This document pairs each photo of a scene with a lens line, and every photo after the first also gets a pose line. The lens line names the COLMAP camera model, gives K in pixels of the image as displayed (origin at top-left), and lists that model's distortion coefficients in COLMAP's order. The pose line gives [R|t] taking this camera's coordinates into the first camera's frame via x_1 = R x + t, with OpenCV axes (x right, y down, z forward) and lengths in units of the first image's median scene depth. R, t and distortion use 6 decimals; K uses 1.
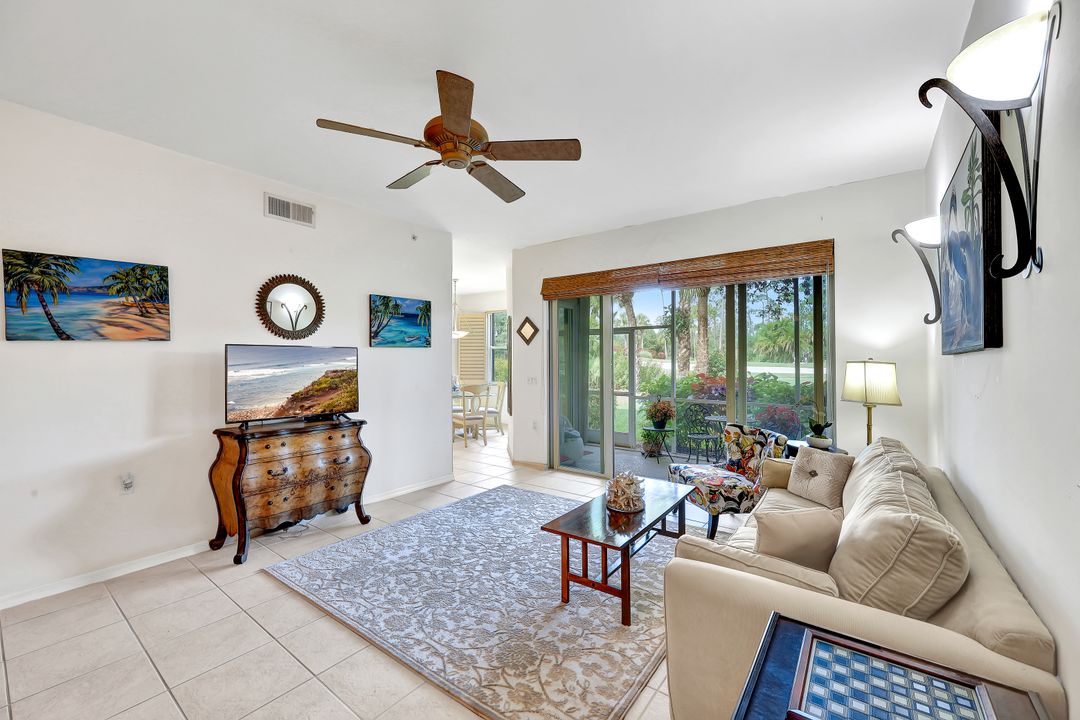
lens RADIAL K [[434.7, 0, 542.6], [0, 434.7, 356.9], [0, 0, 1]] dist [0.000958, 0.000083]
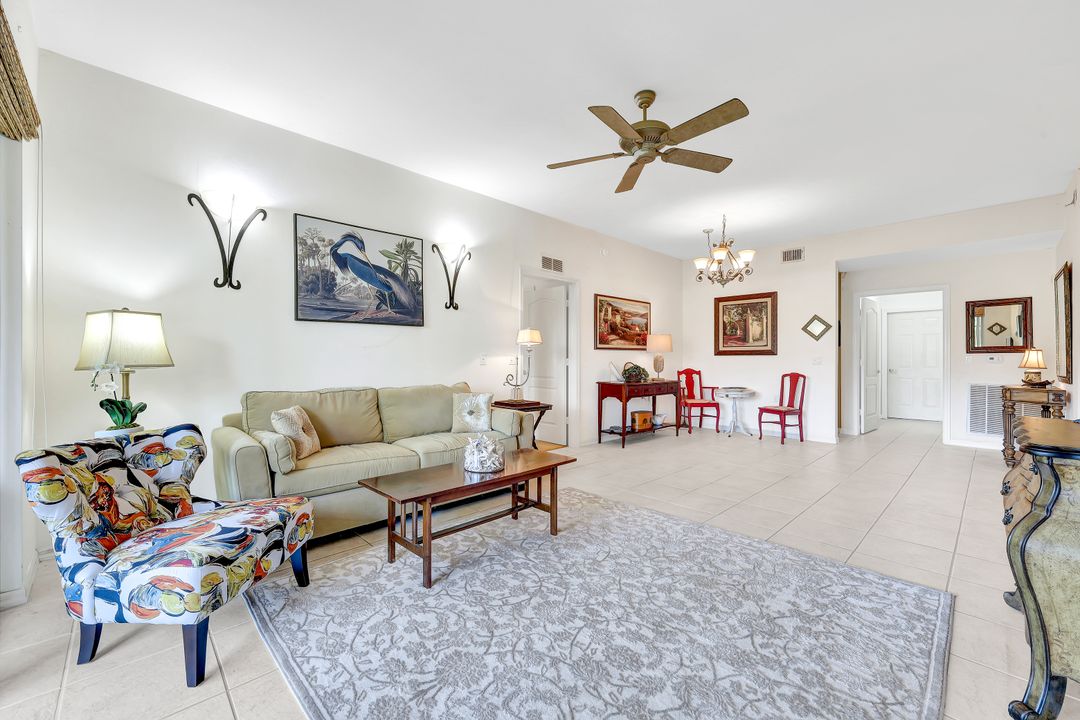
lens RADIAL K [[434.5, 0, 538.7], [0, 434.5, 359.8], [0, 0, 1]] dist [0.001373, 0.000341]
pose [[-0.986645, -0.005233, 0.162799, -0.064015], [-0.006404, 0.999957, -0.006672, 0.086611], [-0.162757, -0.007625, -0.986637, 1.528346]]
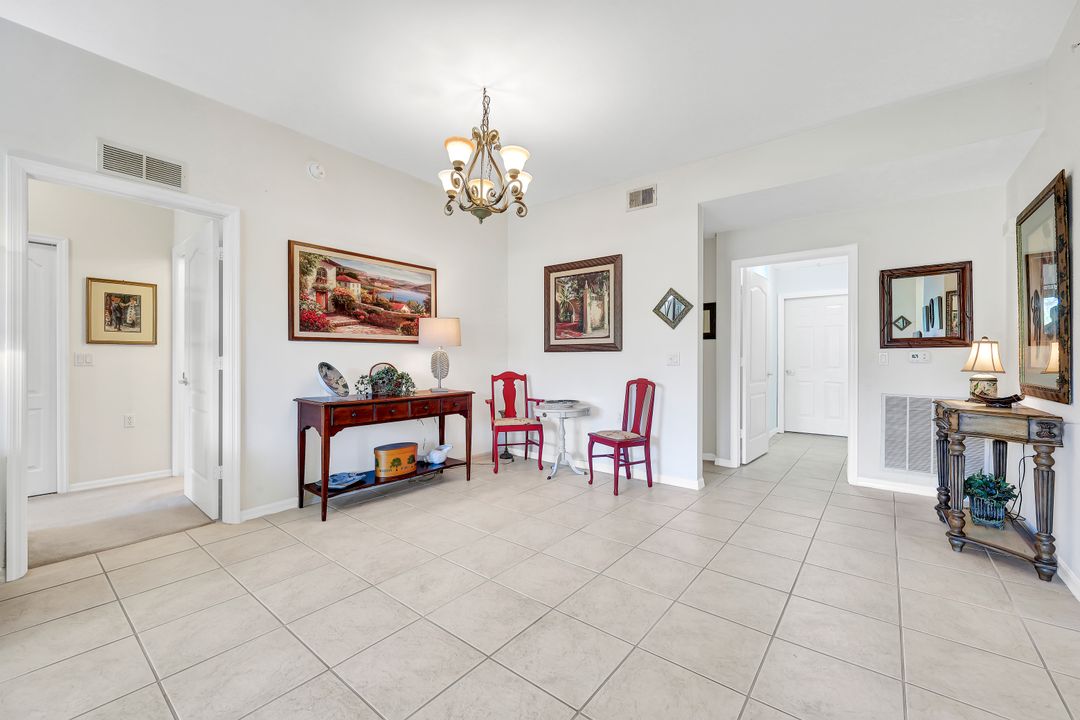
lens RADIAL K [[434.5, 0, 538.7], [0, 434.5, 359.8], [0, 0, 1]] dist [0.001373, 0.000341]
pose [[-0.999557, -0.003920, 0.029499, -0.572611], [-0.004030, 0.999985, -0.003687, 0.076842], [-0.029484, -0.003804, -0.999558, 0.750203]]
